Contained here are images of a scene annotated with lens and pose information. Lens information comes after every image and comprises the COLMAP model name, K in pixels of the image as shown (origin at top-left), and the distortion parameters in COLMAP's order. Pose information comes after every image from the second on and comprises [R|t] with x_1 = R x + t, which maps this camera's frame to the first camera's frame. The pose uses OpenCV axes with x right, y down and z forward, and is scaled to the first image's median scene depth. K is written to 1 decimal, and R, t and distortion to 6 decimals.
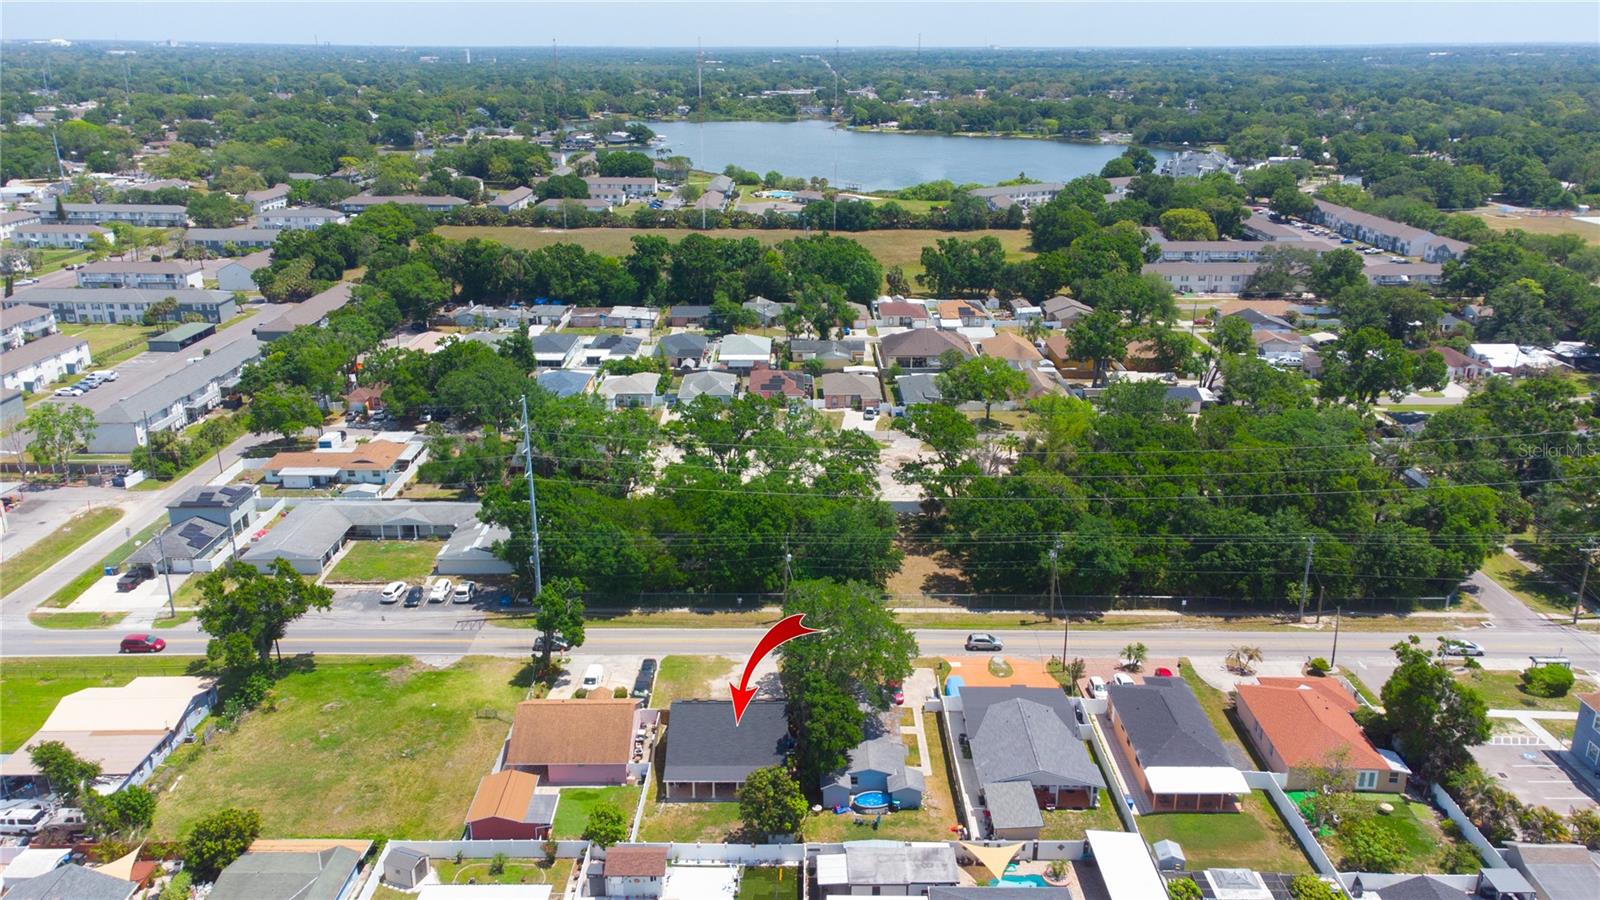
lens RADIAL K [[1181.9, 0, 799.8], [0, 1181.9, 452.0], [0, 0, 1]] dist [0.038374, 0.001739]
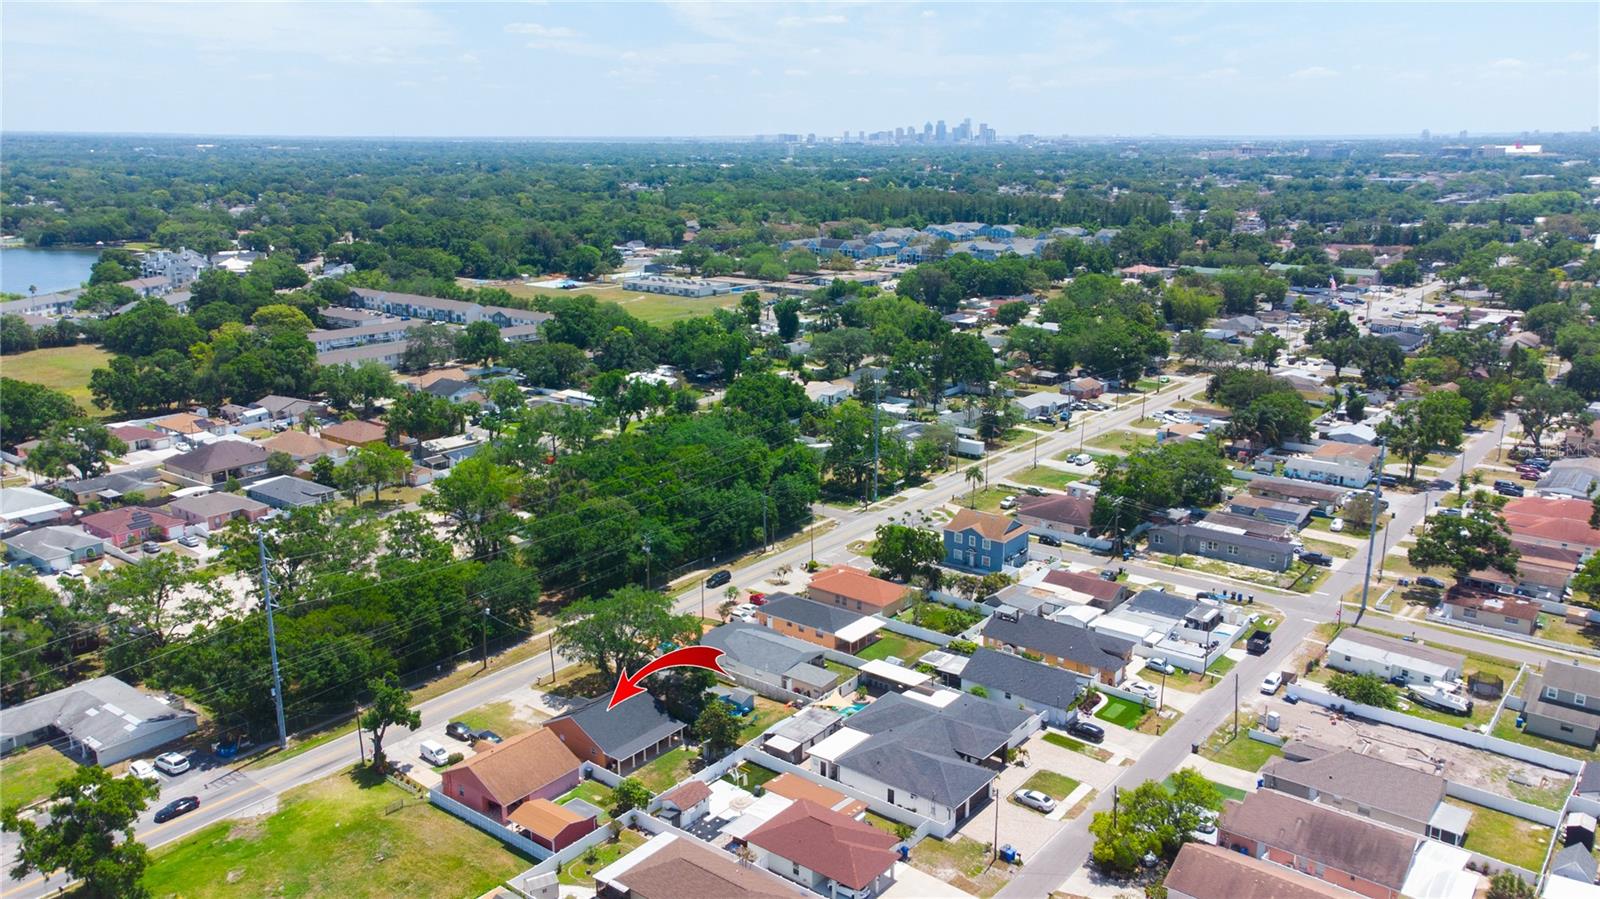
lens RADIAL K [[1181.9, 0, 805.1], [0, 1181.9, 447.9], [0, 0, 1]] dist [0.038374, 0.001739]
pose [[0.618632, -0.198353, 0.760231, -0.637681], [0.254350, 0.966061, 0.045082, -0.035852], [-0.743371, 0.165475, 0.648087, -0.010802]]
